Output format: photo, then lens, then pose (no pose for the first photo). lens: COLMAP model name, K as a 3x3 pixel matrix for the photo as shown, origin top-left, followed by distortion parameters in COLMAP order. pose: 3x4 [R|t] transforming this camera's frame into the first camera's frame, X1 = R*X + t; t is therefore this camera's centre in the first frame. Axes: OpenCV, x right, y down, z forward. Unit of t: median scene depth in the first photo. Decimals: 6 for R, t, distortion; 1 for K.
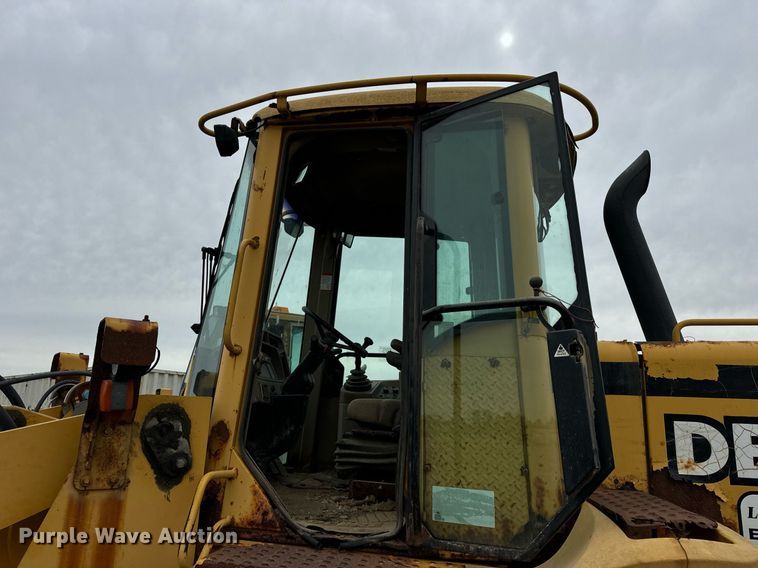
lens RADIAL K [[537.2, 0, 376.0], [0, 537.2, 286.7], [0, 0, 1]] dist [0.040845, -0.052689]
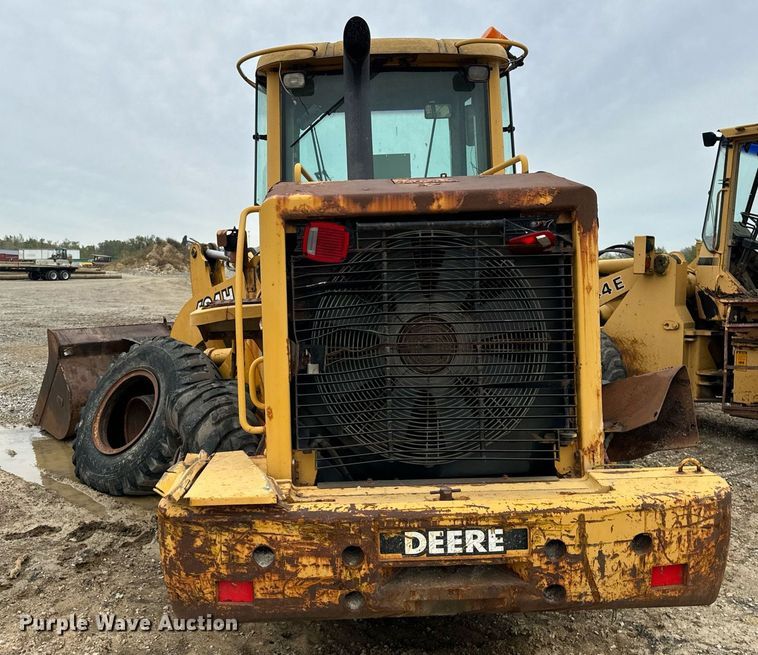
lens RADIAL K [[770.7, 0, 353.1], [0, 770.7, 300.6], [0, 0, 1]] dist [0.132842, -0.286538]
pose [[0.122165, 0.015869, -0.992383, 2.841037], [0.249725, 0.967214, 0.046209, 0.313274], [0.960579, -0.253468, 0.114197, 0.886003]]
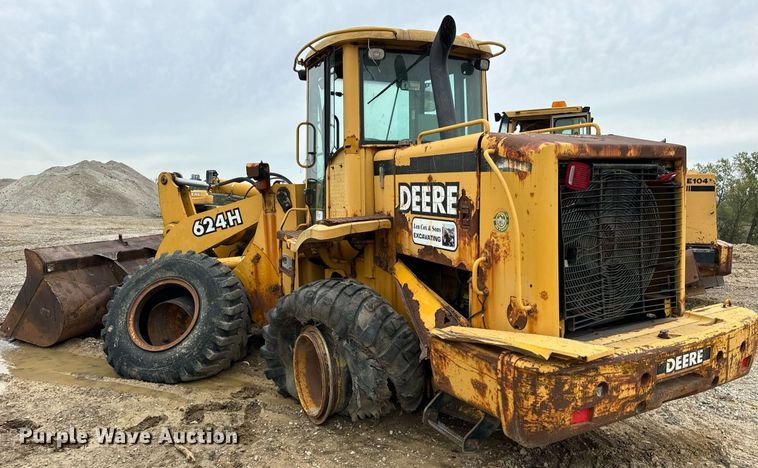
lens RADIAL K [[535.5, 0, 387.8], [0, 535.5, 241.3], [0, 0, 1]] dist [0.011159, -0.003608]
pose [[0.578340, 0.047066, -0.814437, 2.292728], [0.213990, 0.954625, 0.207123, 0.010109], [0.787230, -0.294069, 0.542026, -0.252791]]
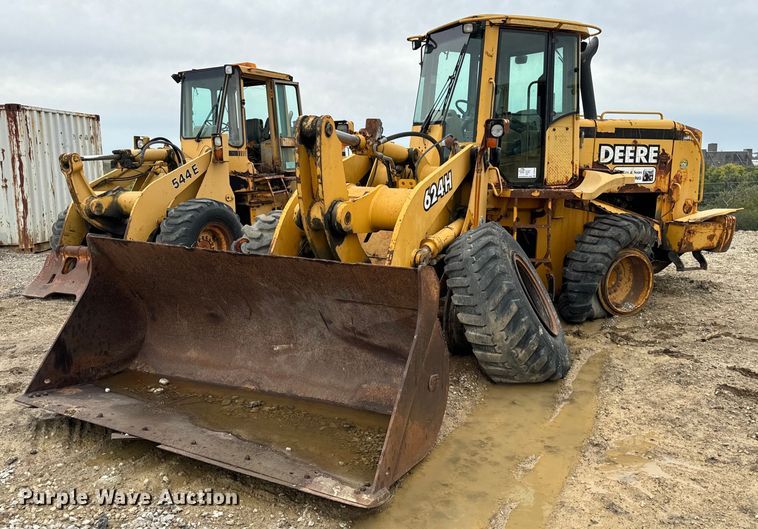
lens RADIAL K [[600.3, 0, 378.6], [0, 600.3, 249.0], [0, 0, 1]] dist [0.122666, -0.232510]
pose [[0.880809, -0.101845, 0.462389, -2.313026], [-0.085978, 0.925951, 0.367727, -0.391158], [-0.465601, -0.363653, 0.806829, -1.482908]]
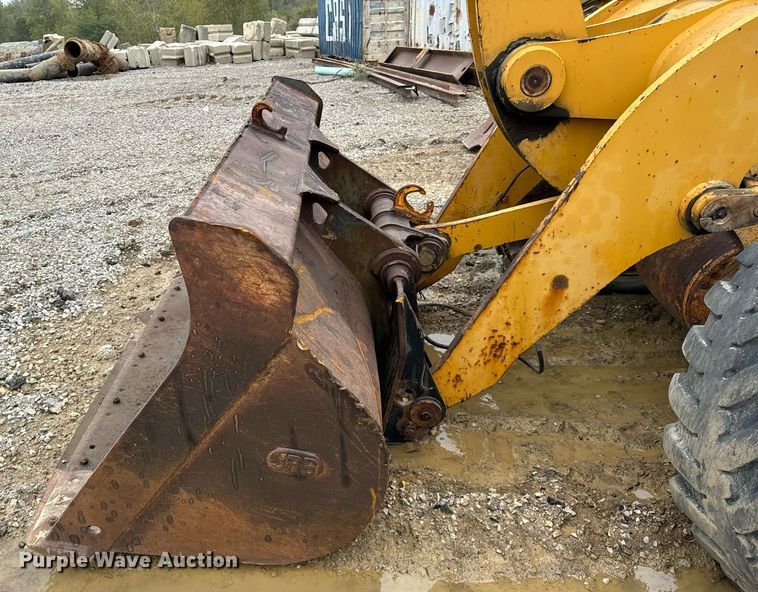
lens RADIAL K [[636.4, 0, 297.2], [0, 636.4, 335.0], [0, 0, 1]] dist [0.076300, -0.102386]
pose [[0.785370, 0.219400, -0.578841, -0.876875], [0.226957, 0.767914, 0.598998, -0.069081], [0.575920, -0.601808, 0.553302, -0.647372]]
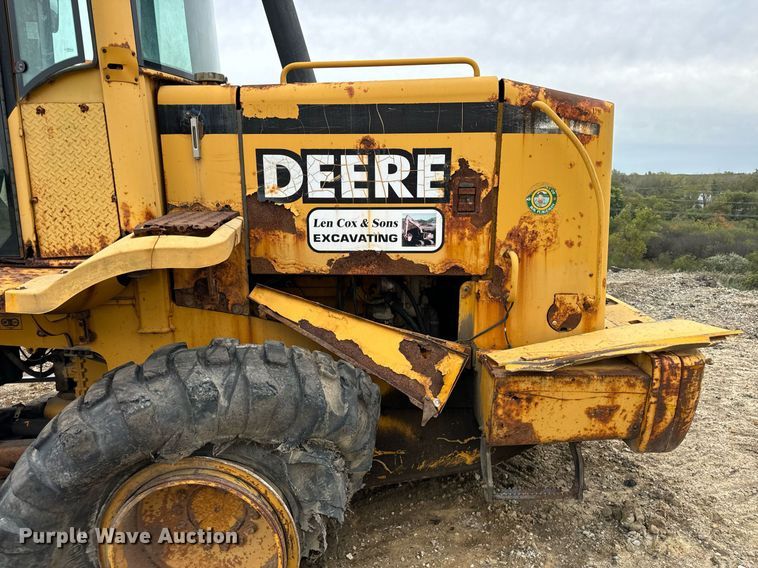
lens RADIAL K [[534.4, 0, 374.0], [0, 534.4, 286.4], [0, 0, 1]] dist [0.078581, -0.094958]
pose [[0.992064, -0.065463, 0.107350, 0.659541], [0.013710, 0.905007, 0.425177, 0.006084], [-0.124985, -0.420330, 0.898722, -0.241698]]
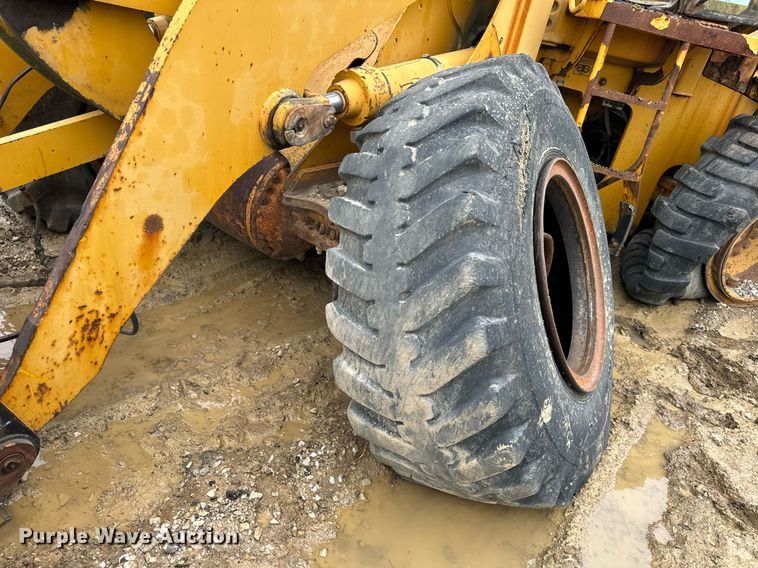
lens RADIAL K [[537.2, 0, 376.0], [0, 537.2, 286.7], [0, 0, 1]] dist [0.040845, -0.052689]
pose [[0.945579, -0.033808, 0.323633, -1.151984], [-0.203428, 0.714839, 0.669046, 0.161714], [-0.253965, -0.698471, 0.669059, -0.311457]]
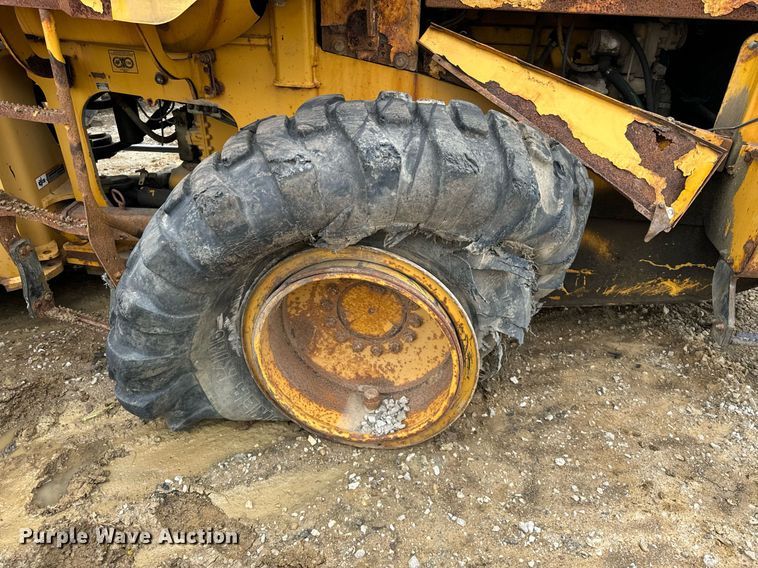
lens RADIAL K [[539.7, 0, 379.0], [0, 539.7, 282.1], [0, 0, 1]] dist [0.031304, -0.033250]
pose [[0.997498, 0.019863, -0.067851, 0.499376], [0.032931, 0.718718, 0.694522, 0.219274], [0.062561, -0.695018, 0.716265, -0.014029]]
